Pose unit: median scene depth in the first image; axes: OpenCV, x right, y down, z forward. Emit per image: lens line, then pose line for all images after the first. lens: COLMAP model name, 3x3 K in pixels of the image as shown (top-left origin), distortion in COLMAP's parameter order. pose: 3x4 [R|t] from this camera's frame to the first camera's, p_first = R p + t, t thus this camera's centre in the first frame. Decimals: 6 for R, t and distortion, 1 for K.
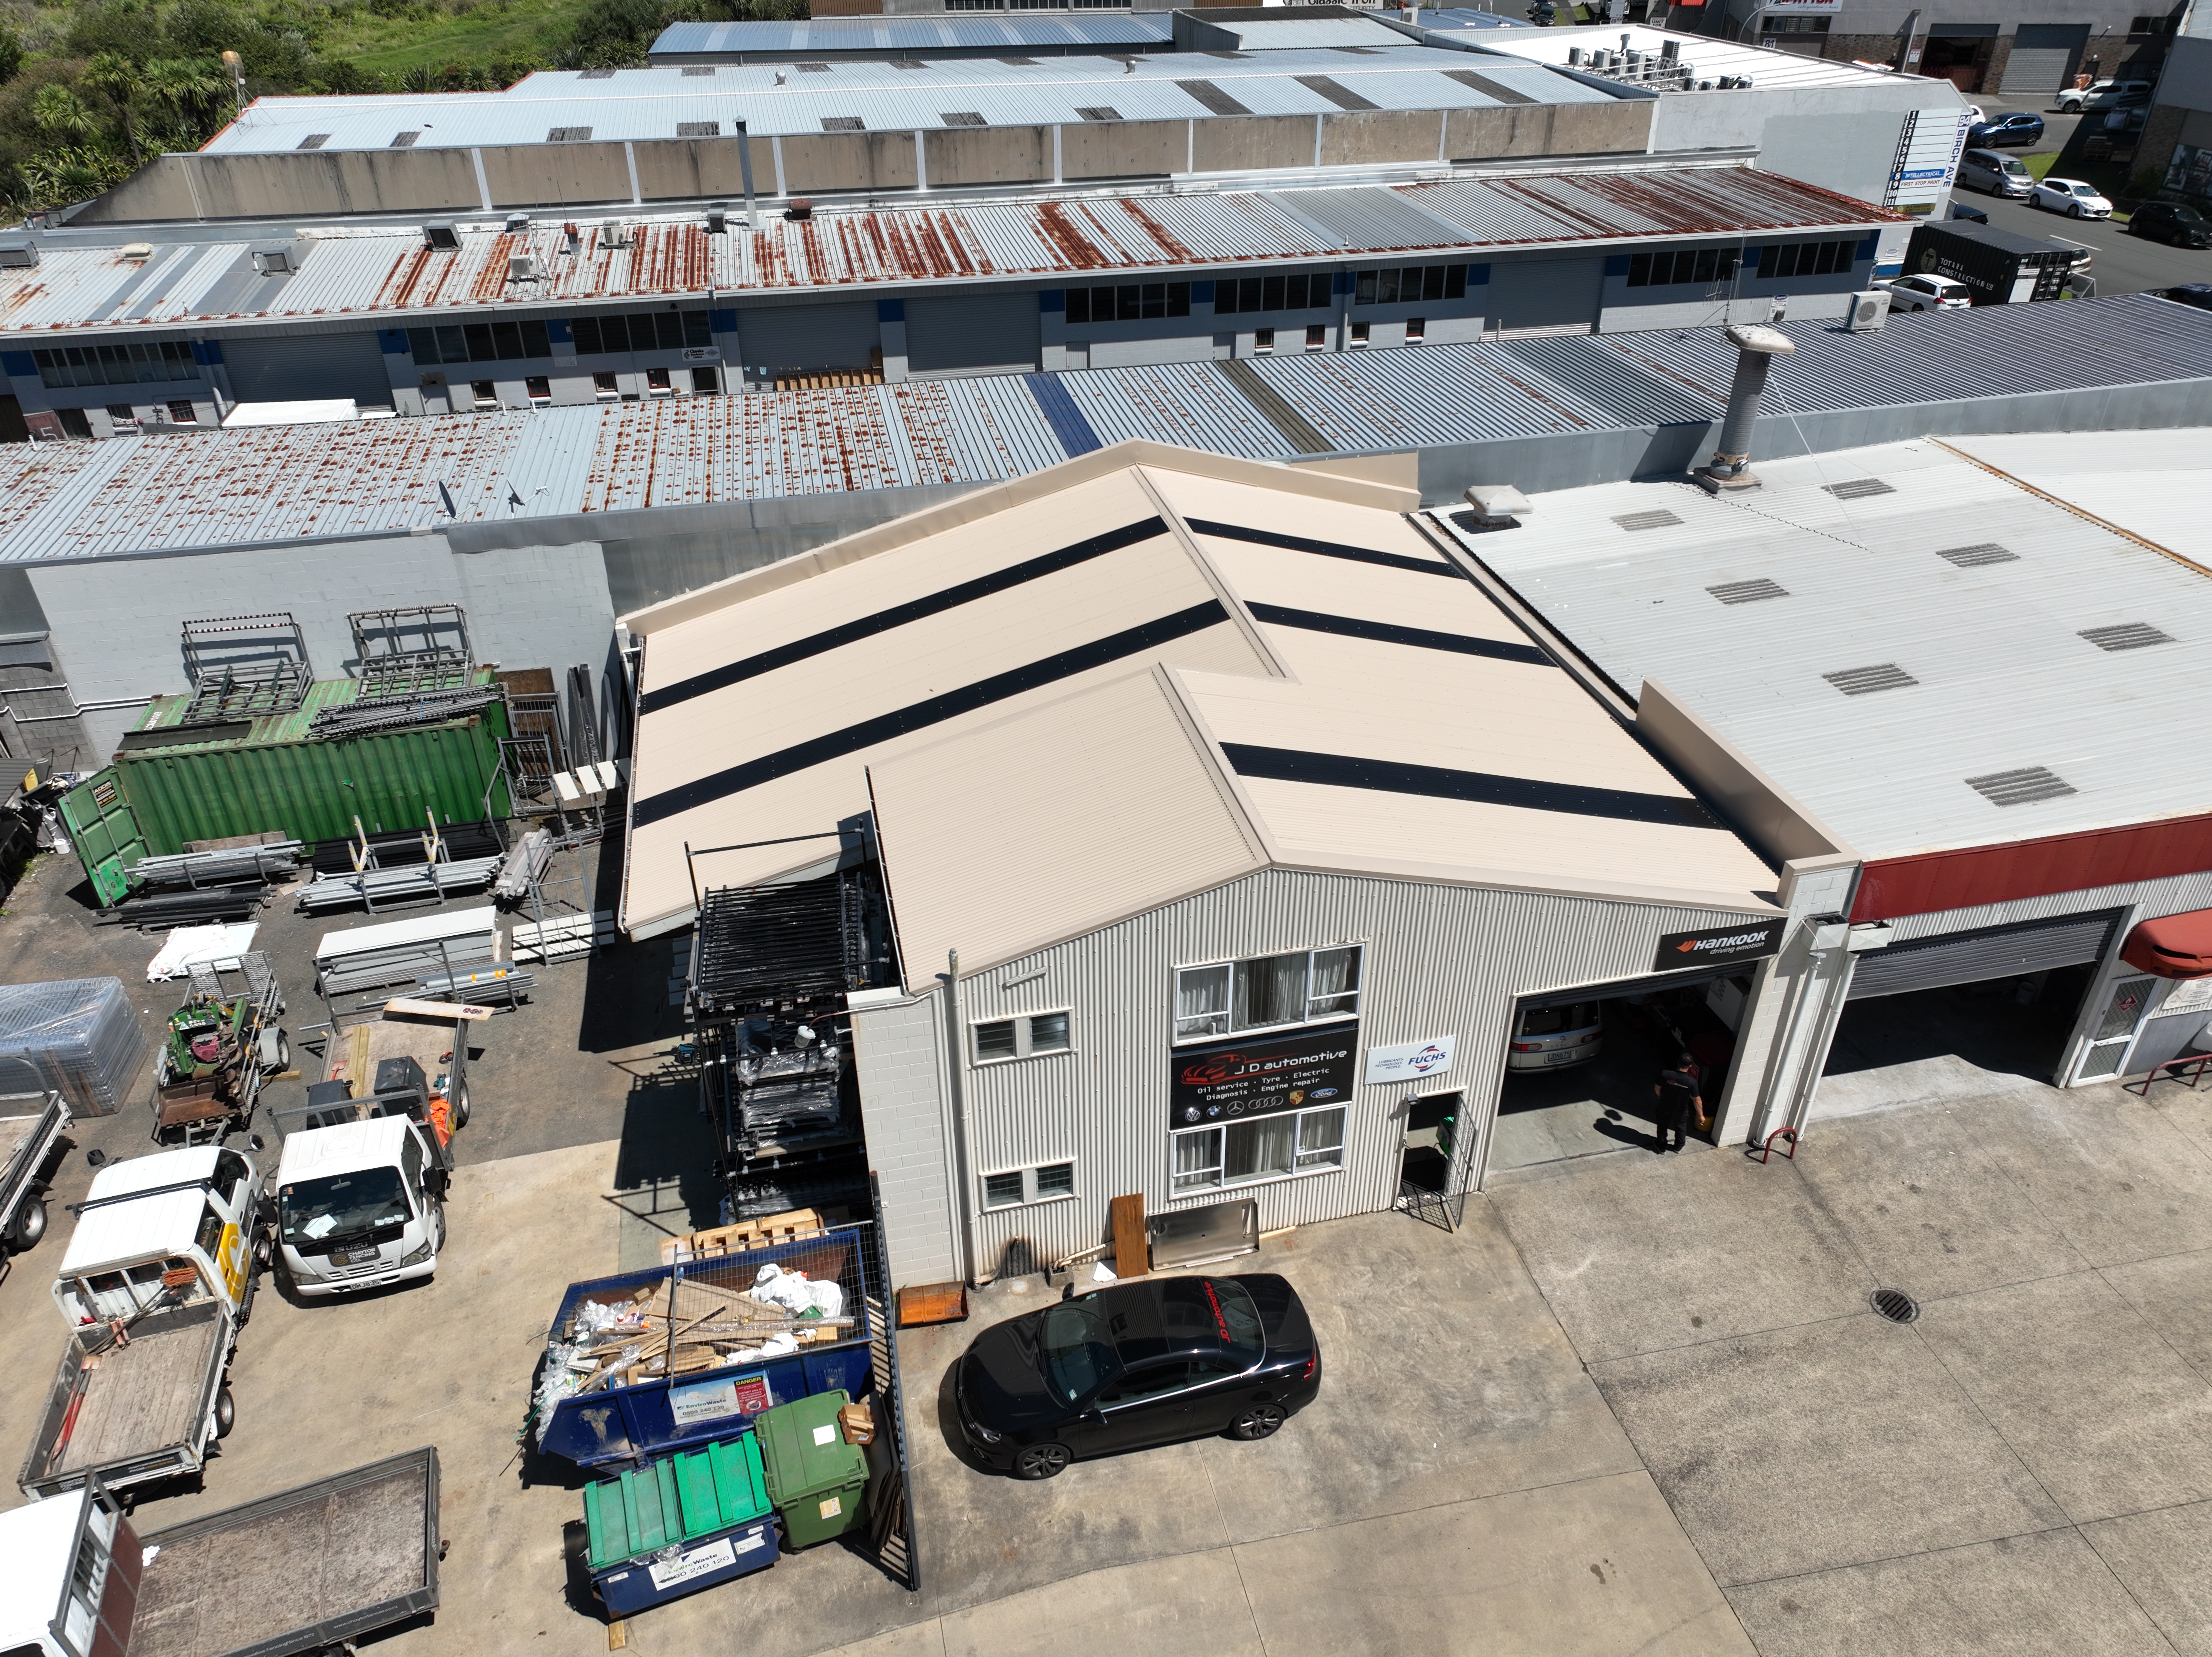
lens RADIAL K [[1562.5, 0, 1108.8], [0, 1562.5, 824.2], [0, 0, 1]] dist [-0.005954, 0.024865]
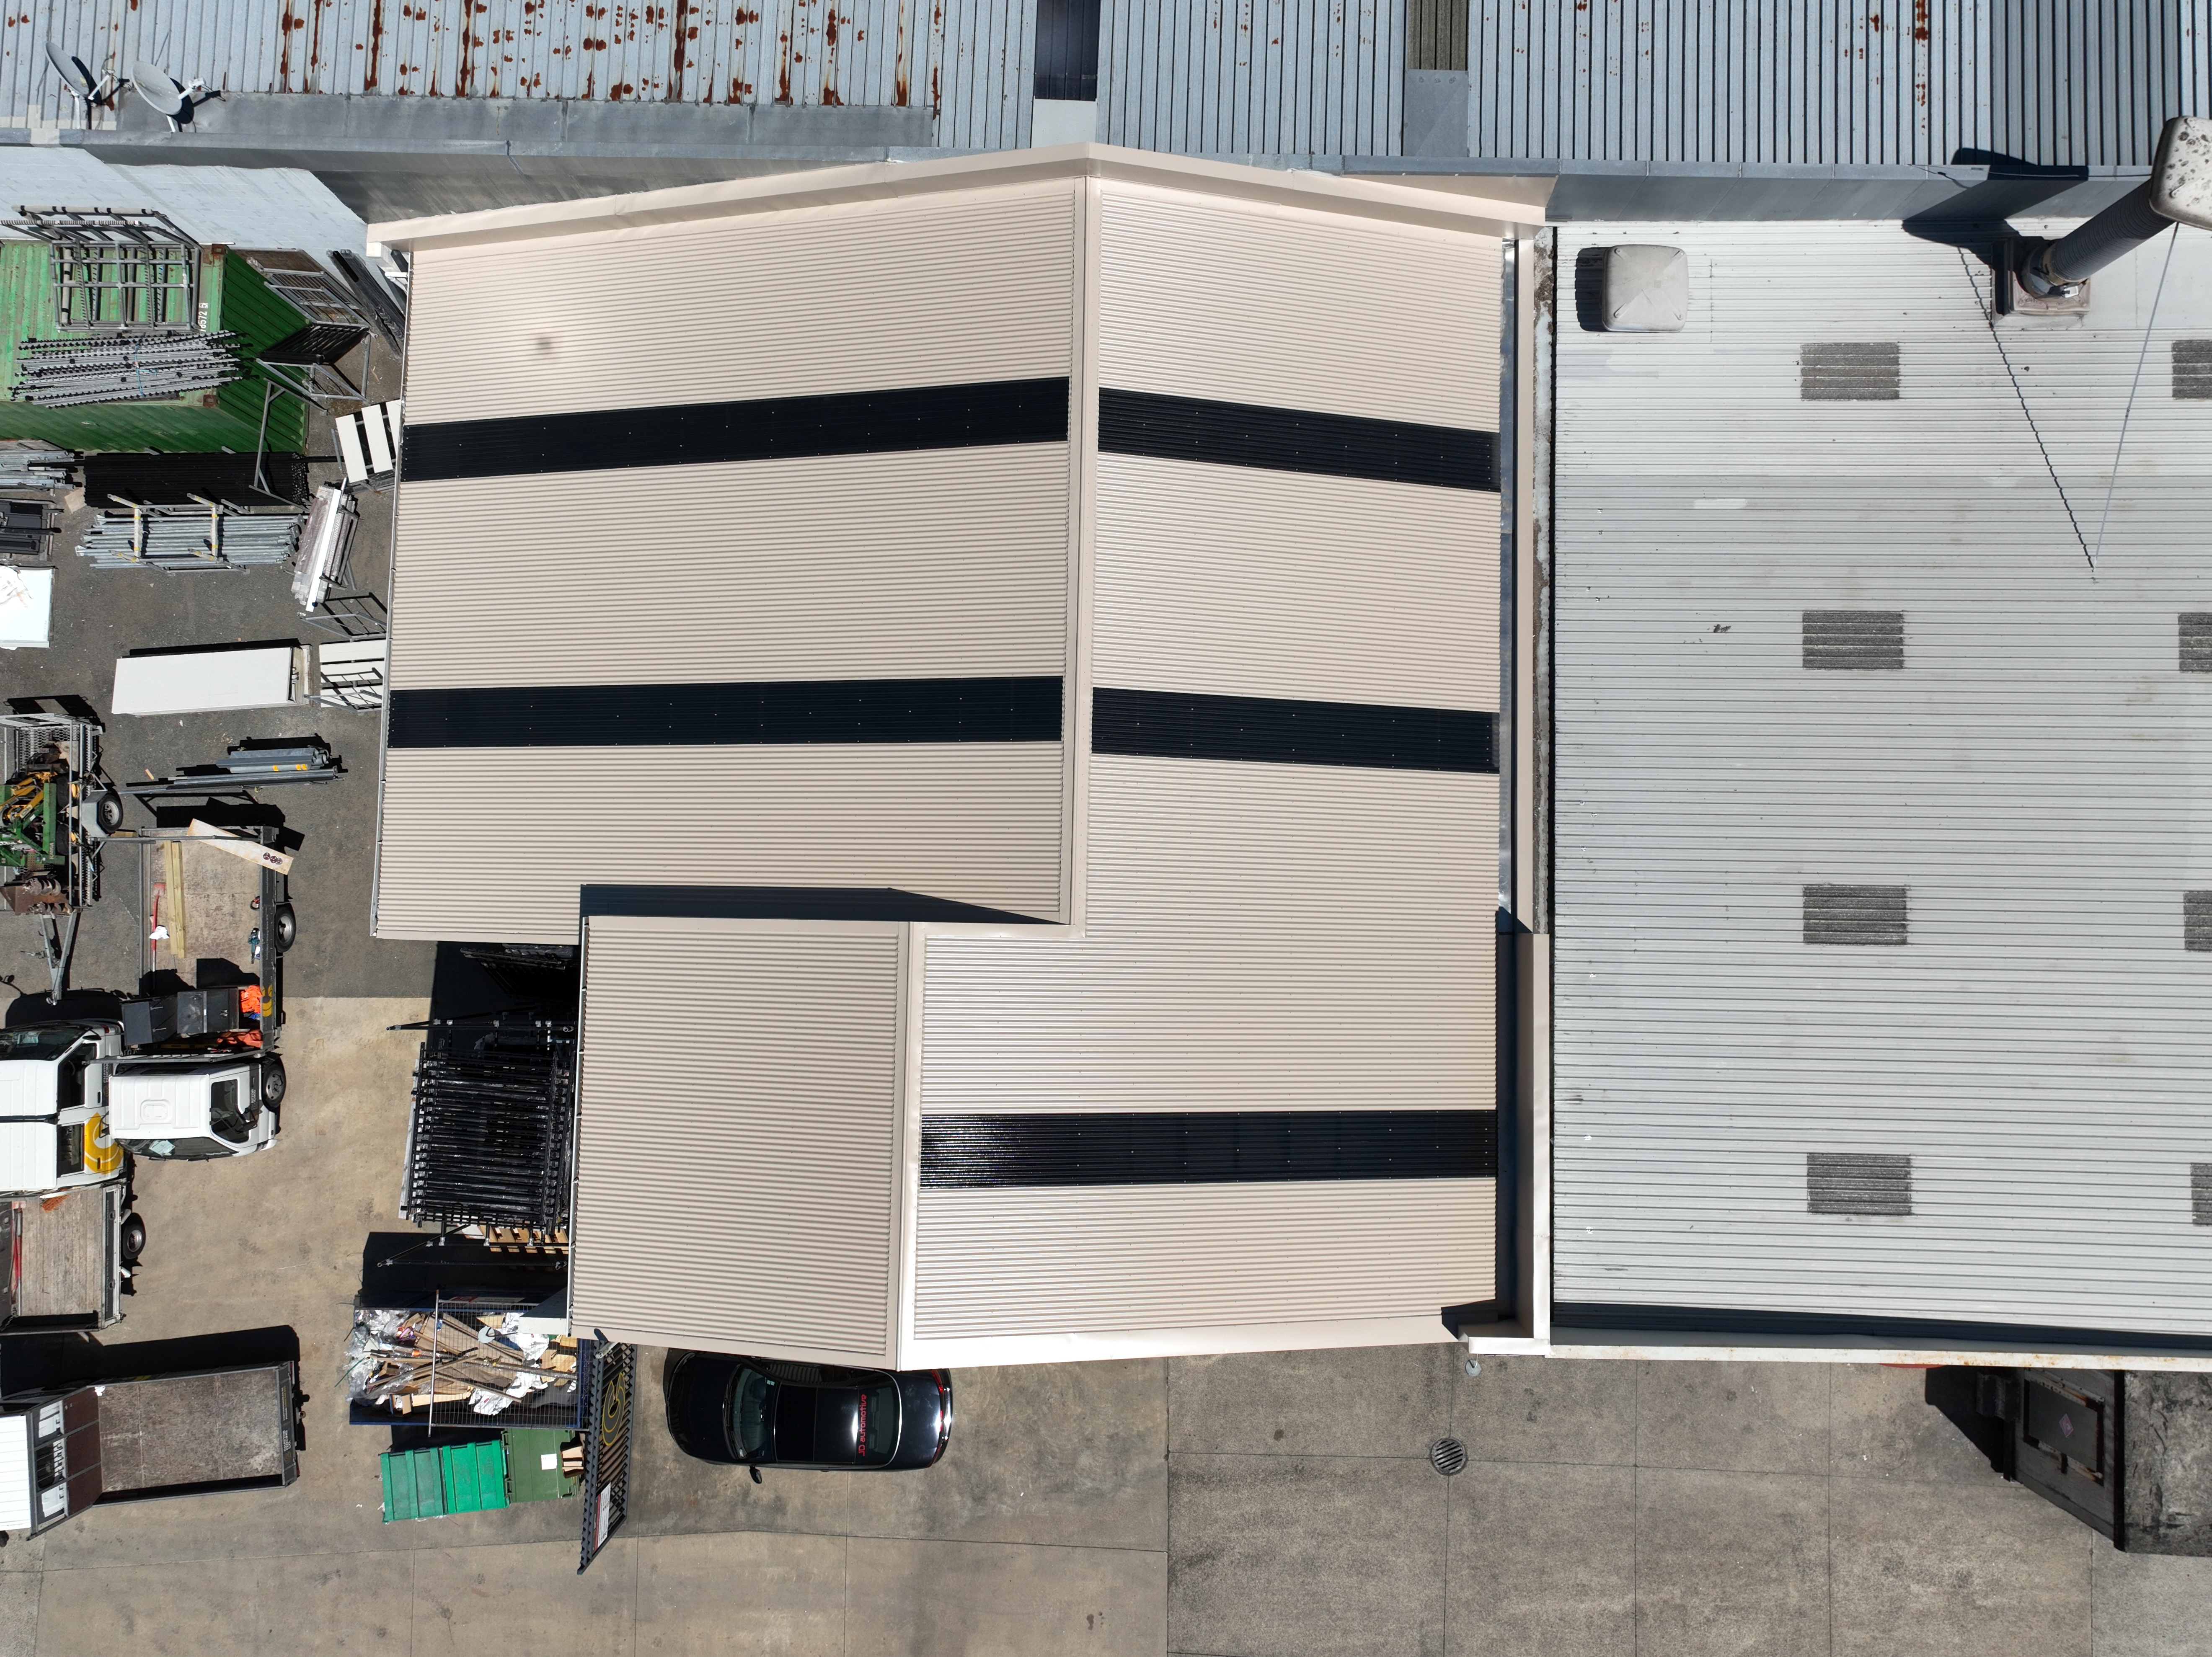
lens RADIAL K [[1562.5, 0, 1104.3], [0, 1562.5, 828.6], [0, 0, 1]] dist [-0.005954, 0.024865]
pose [[0.971253, 0.237452, -0.016830, 0.136733], [-0.125021, 0.568985, 0.812789, -0.832452], [0.202574, -0.787320, 0.582315, 0.570610]]
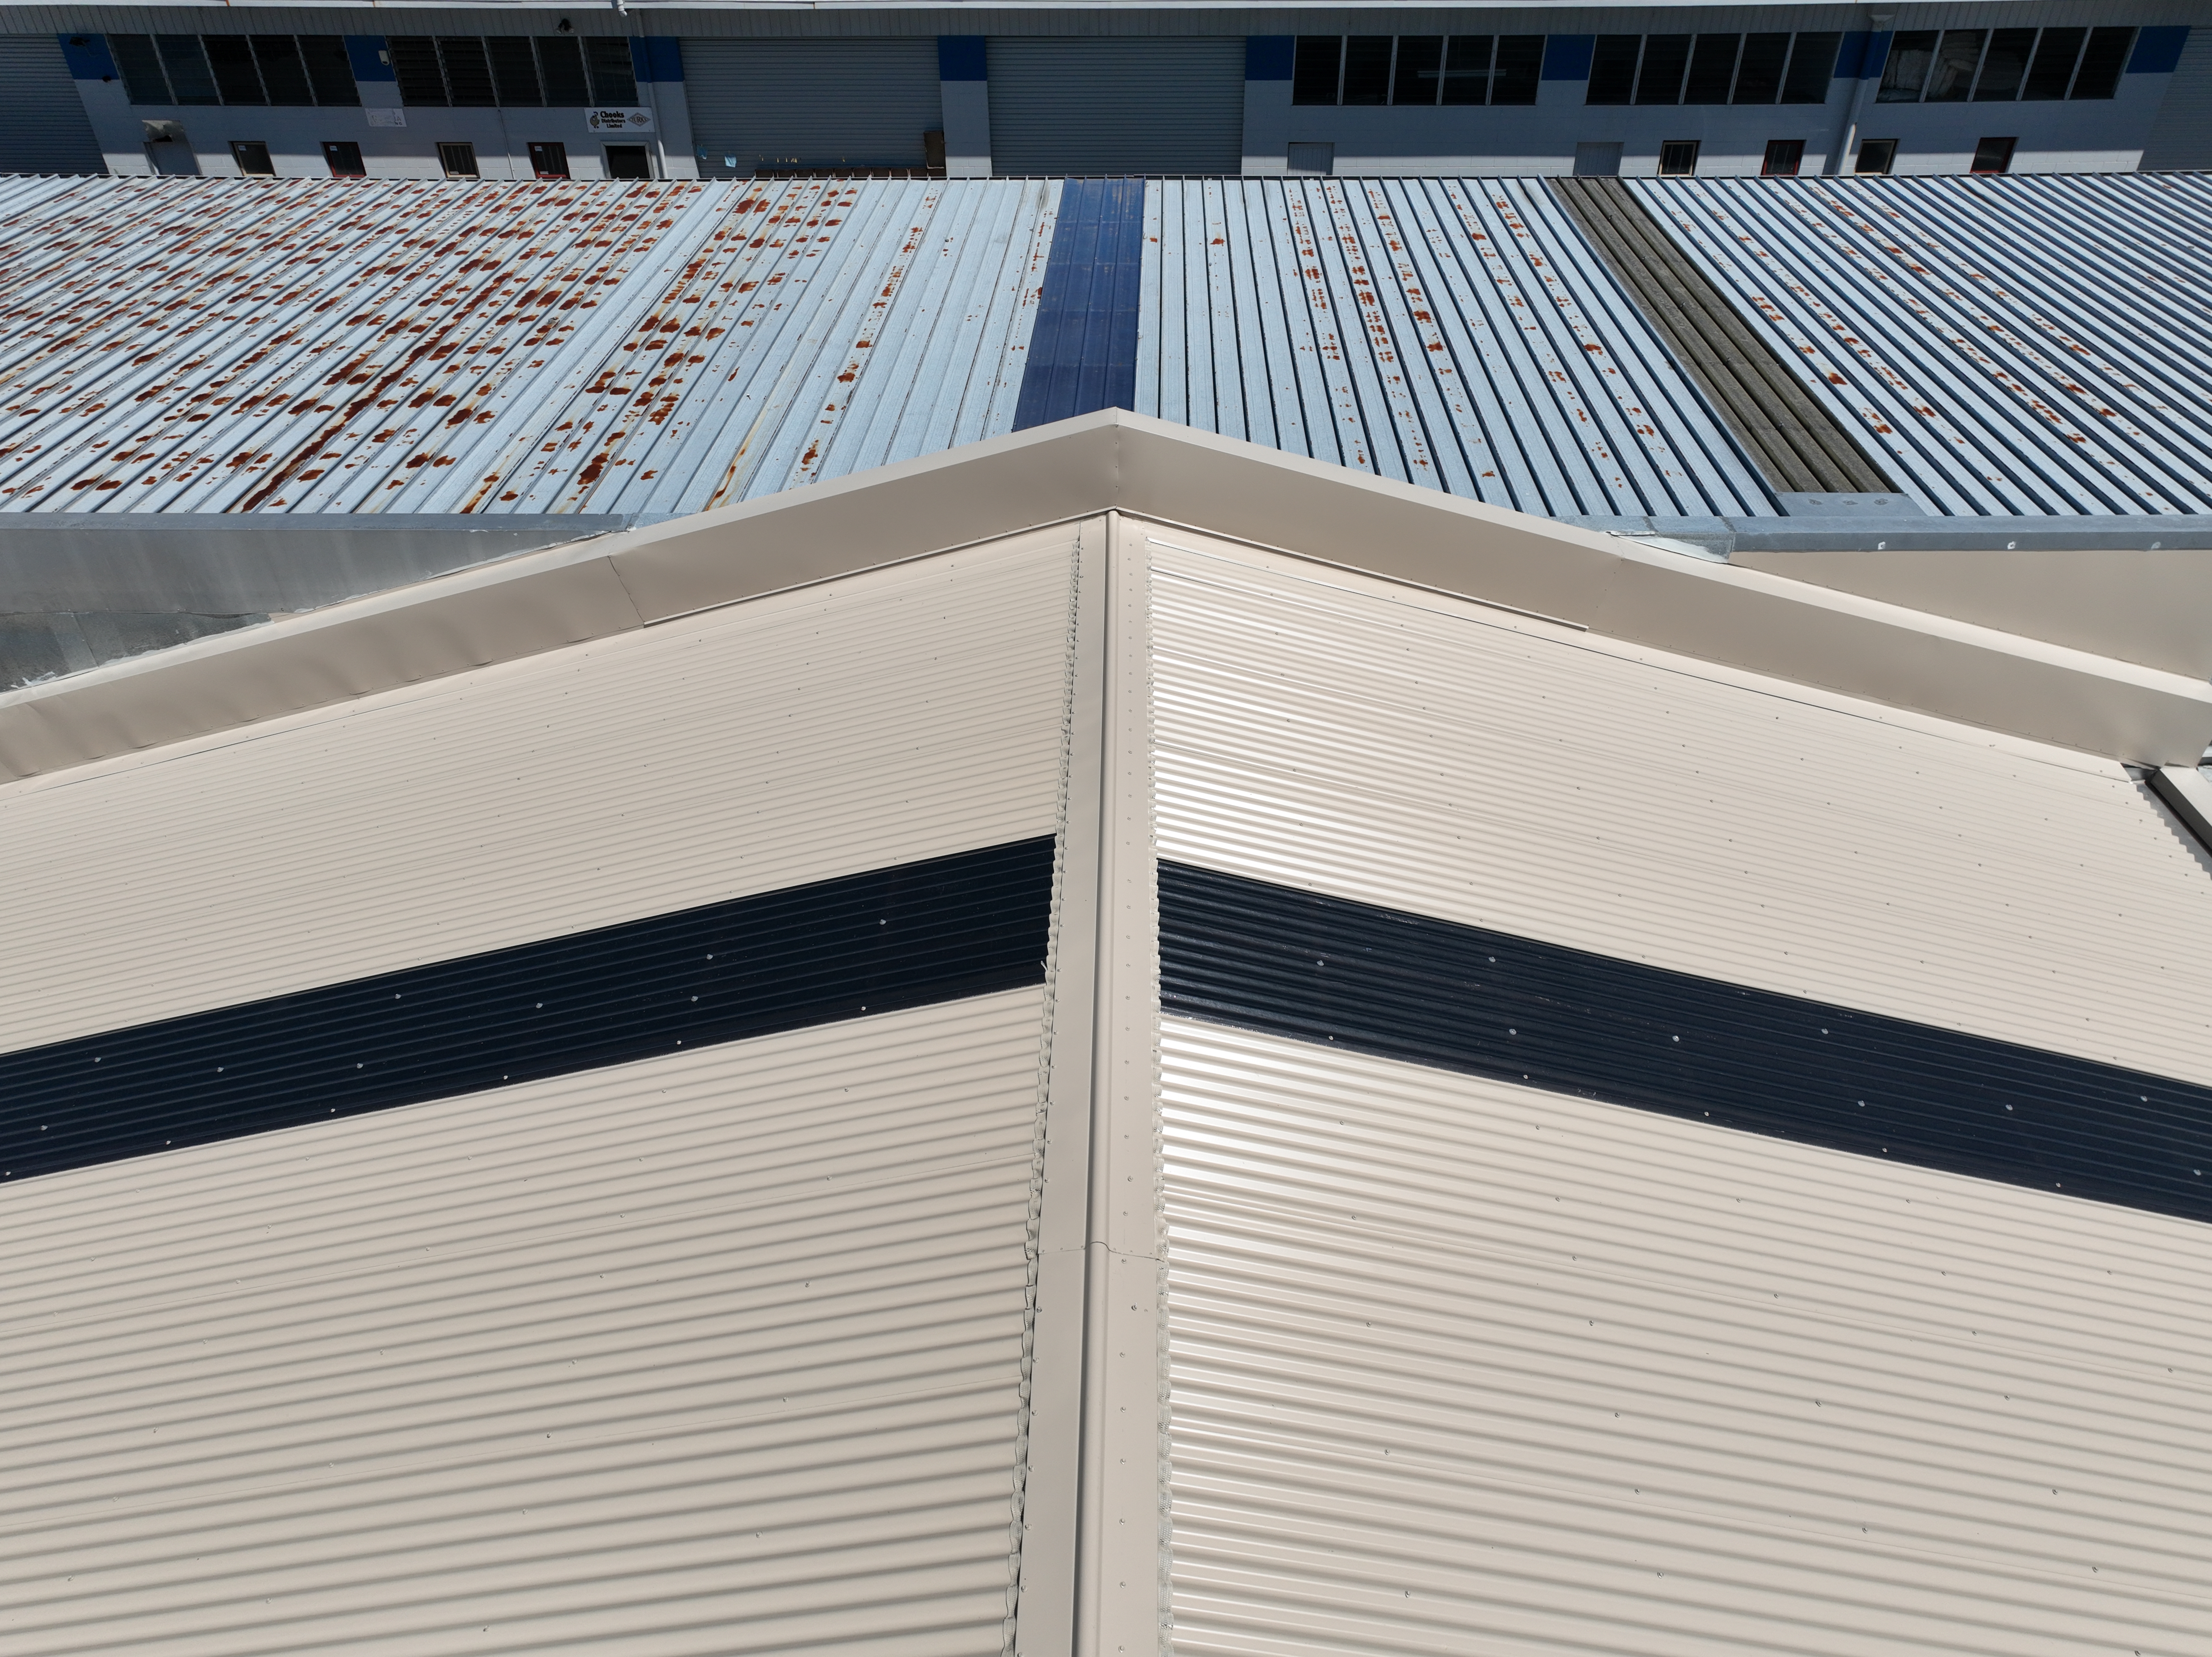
lens RADIAL K [[1562.5, 0, 1112.9], [0, 1562.5, 831.3], [0, 0, 1]] dist [-0.005954, 0.024865]
pose [[0.973323, 0.140523, -0.181373, 0.099085], [-0.123643, 0.987143, 0.101292, -0.282610], [0.193275, -0.076164, 0.978184, 1.026596]]
